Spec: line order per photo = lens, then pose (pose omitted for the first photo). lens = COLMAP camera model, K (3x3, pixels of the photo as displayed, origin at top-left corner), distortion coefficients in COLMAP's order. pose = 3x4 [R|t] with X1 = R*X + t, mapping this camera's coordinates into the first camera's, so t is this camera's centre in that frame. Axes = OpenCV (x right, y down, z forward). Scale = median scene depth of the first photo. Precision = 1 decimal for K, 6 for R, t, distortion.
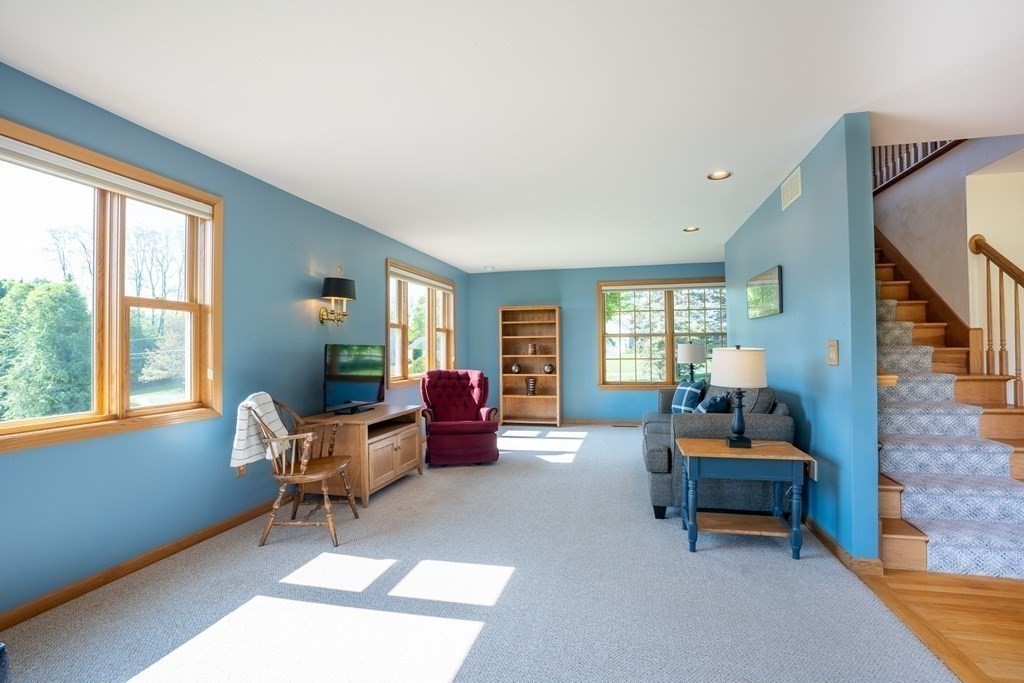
lens RADIAL K [[459.5, 0, 512.4], [0, 459.5, 346.4], [0, 0, 1]] dist [0.015563, 0.001256]
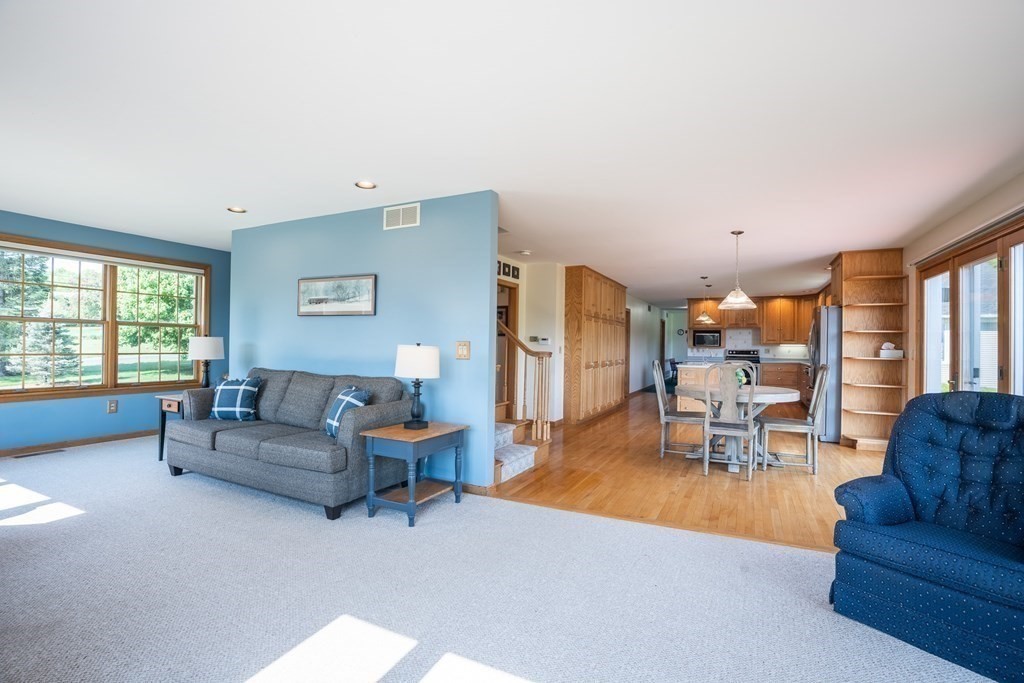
lens RADIAL K [[459.5, 0, 512.1], [0, 459.5, 344.5], [0, 0, 1]] dist [0.015563, 0.001256]
pose [[0.325936, 0.012262, 0.945312, -0.490263], [-0.022571, 0.999732, -0.005185, 0.001262], [-0.945122, -0.019646, 0.326126, 0.338665]]
